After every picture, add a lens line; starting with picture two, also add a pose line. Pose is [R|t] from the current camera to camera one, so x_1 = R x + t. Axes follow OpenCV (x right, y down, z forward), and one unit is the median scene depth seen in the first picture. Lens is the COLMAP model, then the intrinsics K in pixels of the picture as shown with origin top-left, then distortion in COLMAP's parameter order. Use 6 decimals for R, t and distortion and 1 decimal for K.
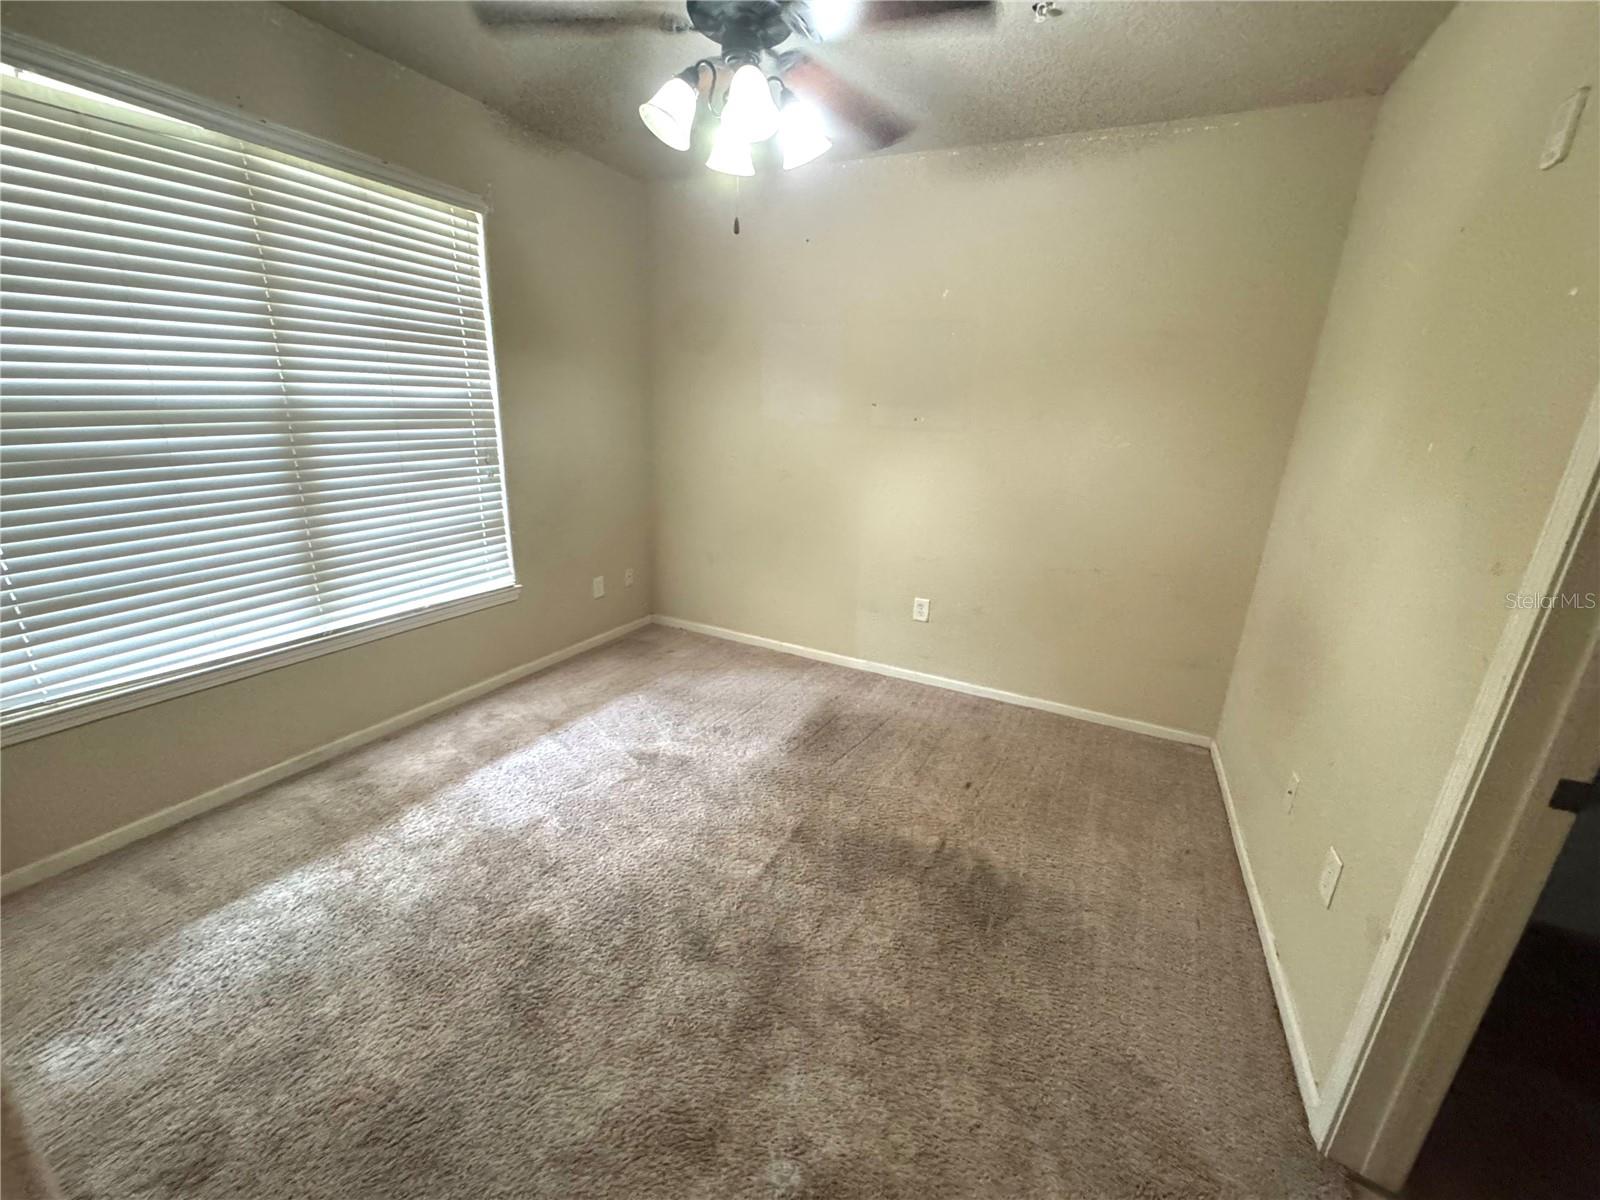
lens RADIAL K [[633.1, 0, 798.0], [0, 633.1, 599.2], [0, 0, 1]] dist [-0.001796, -0.000461]
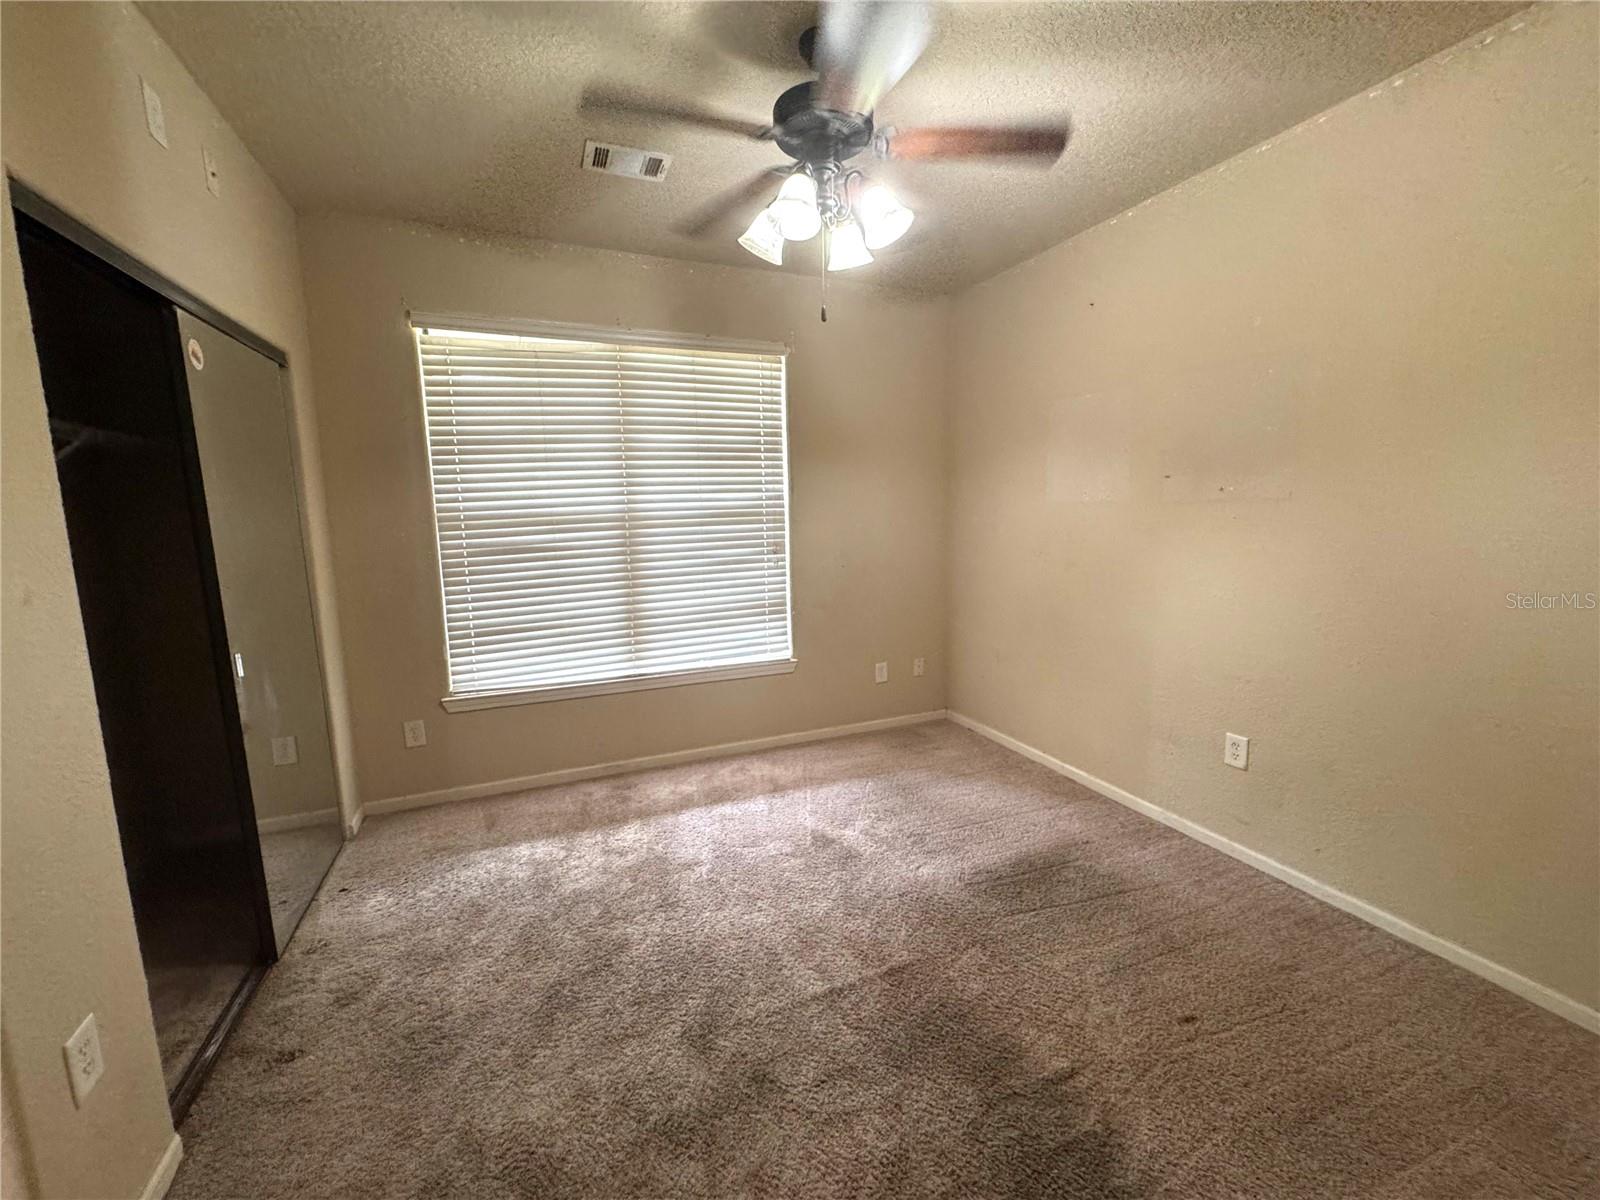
lens RADIAL K [[633.1, 0, 798.0], [0, 633.1, 599.2], [0, 0, 1]] dist [-0.001796, -0.000461]
pose [[0.758190, 0.033586, -0.651168, 0.346665], [-0.139130, 0.984006, -0.111244, -0.003709], [0.637017, 0.174941, 0.750737, 0.165796]]
